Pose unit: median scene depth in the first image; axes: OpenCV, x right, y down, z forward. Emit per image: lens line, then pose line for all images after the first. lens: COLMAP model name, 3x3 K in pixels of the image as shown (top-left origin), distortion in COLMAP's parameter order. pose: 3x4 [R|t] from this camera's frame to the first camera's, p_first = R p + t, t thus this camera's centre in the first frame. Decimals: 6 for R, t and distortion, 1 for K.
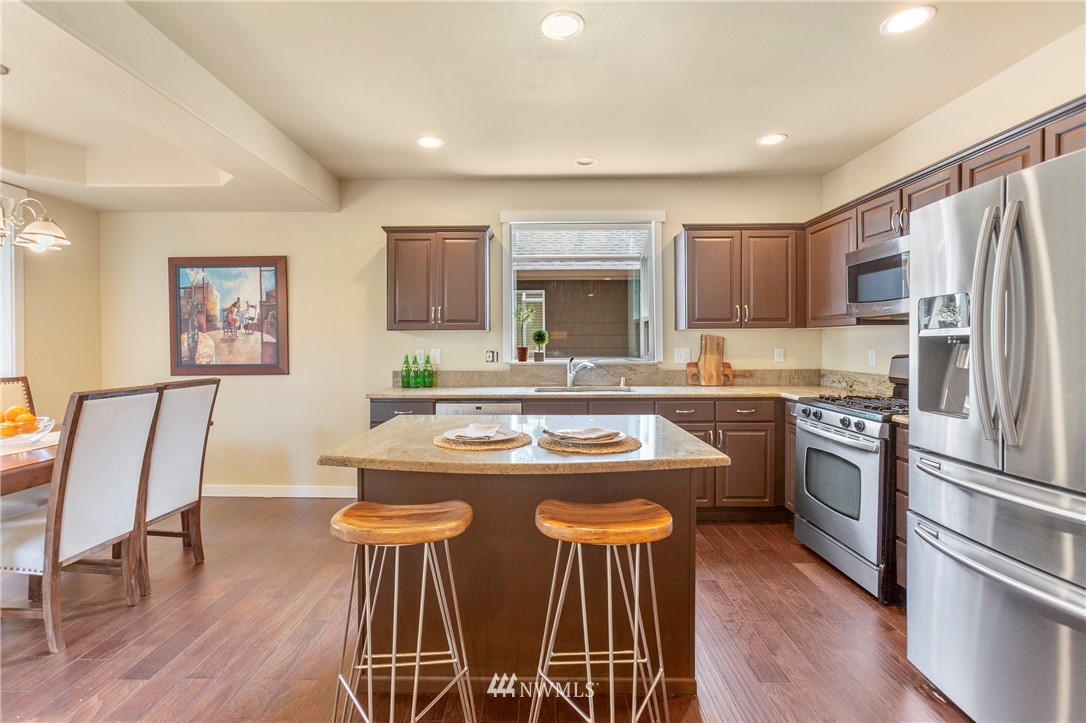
lens RADIAL K [[504.5, 0, 540.2], [0, 504.5, 350.0], [0, 0, 1]] dist [-0.002439, 0.001859]
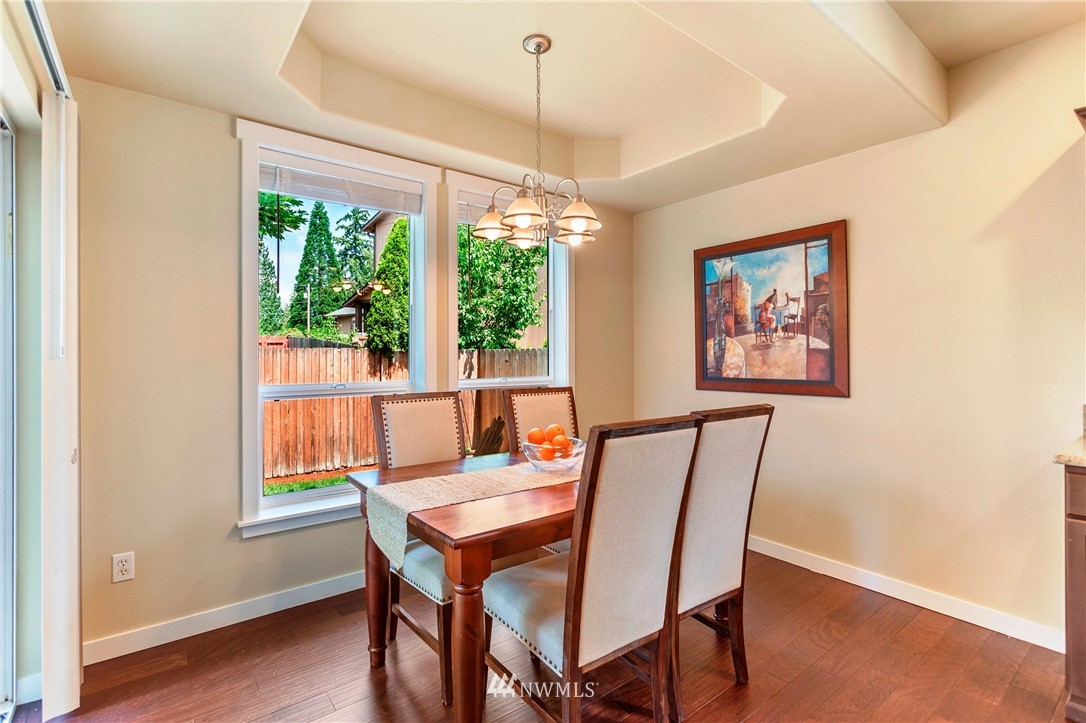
lens RADIAL K [[502.7, 0, 538.3], [0, 502.7, 356.4], [0, 0, 1]] dist [0.000766, 0.000352]
pose [[0.613773, 0.002403, -0.789479, -0.228623], [-0.005947, 0.999981, -0.001580, -0.001917], [0.789460, 0.005665, 0.613776, 0.272647]]
